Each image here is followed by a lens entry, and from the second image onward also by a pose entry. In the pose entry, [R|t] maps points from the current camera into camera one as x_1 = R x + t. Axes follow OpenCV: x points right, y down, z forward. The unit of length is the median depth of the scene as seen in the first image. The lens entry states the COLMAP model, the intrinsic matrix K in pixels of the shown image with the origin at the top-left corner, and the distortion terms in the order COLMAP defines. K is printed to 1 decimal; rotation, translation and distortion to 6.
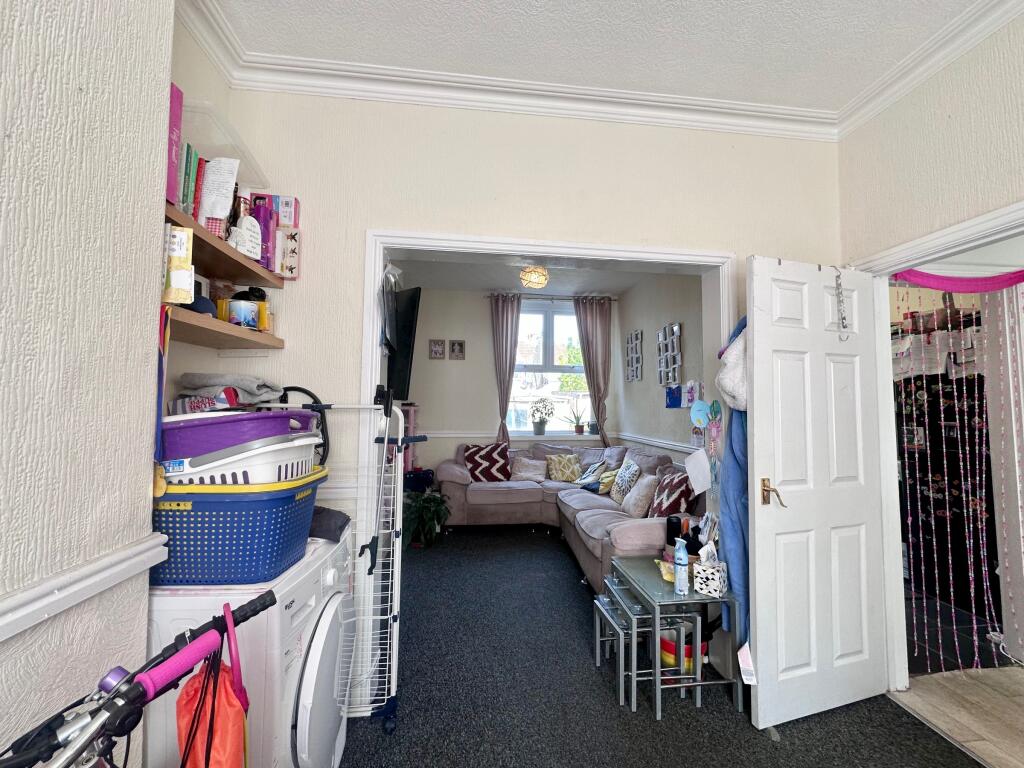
lens RADIAL K [[409.2, 0, 512.2], [0, 409.2, 382.4], [0, 0, 1]] dist [-0.002100, 0.000612]
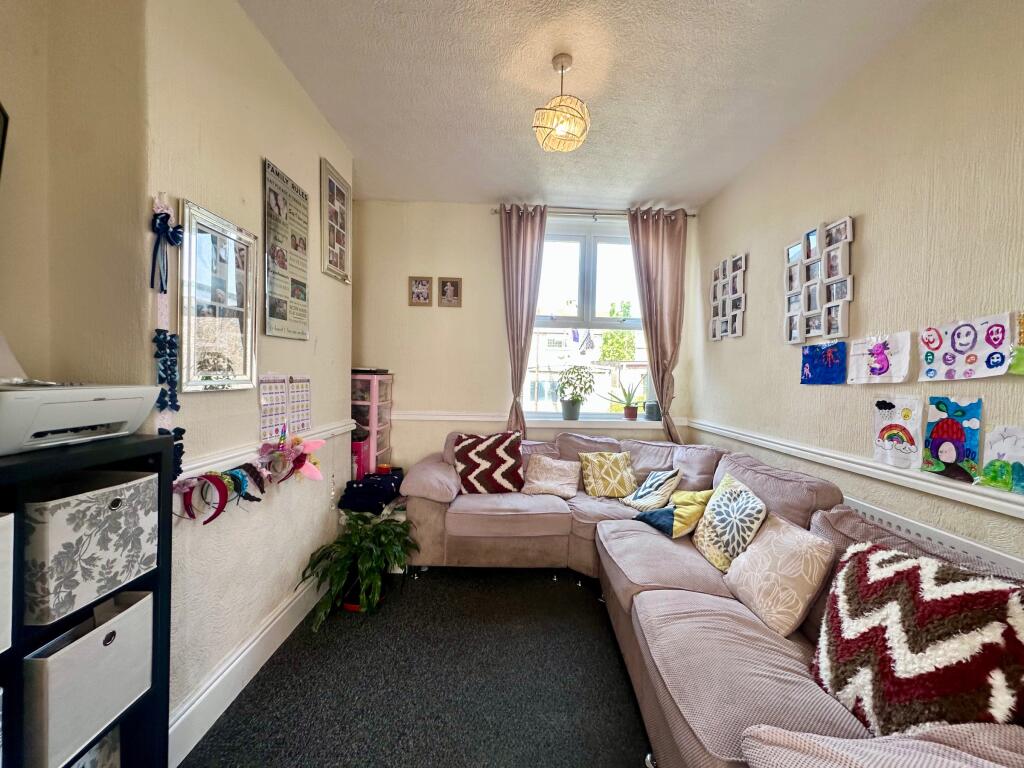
lens RADIAL K [[409.2, 0, 510.9], [0, 409.2, 384.4], [0, 0, 1]] dist [-0.002100, 0.000612]
pose [[0.995199, 0.016033, -0.096553, 0.036104], [-0.008584, 0.996988, 0.077083, 0.020801], [0.097499, -0.075884, 0.992338, 0.361701]]
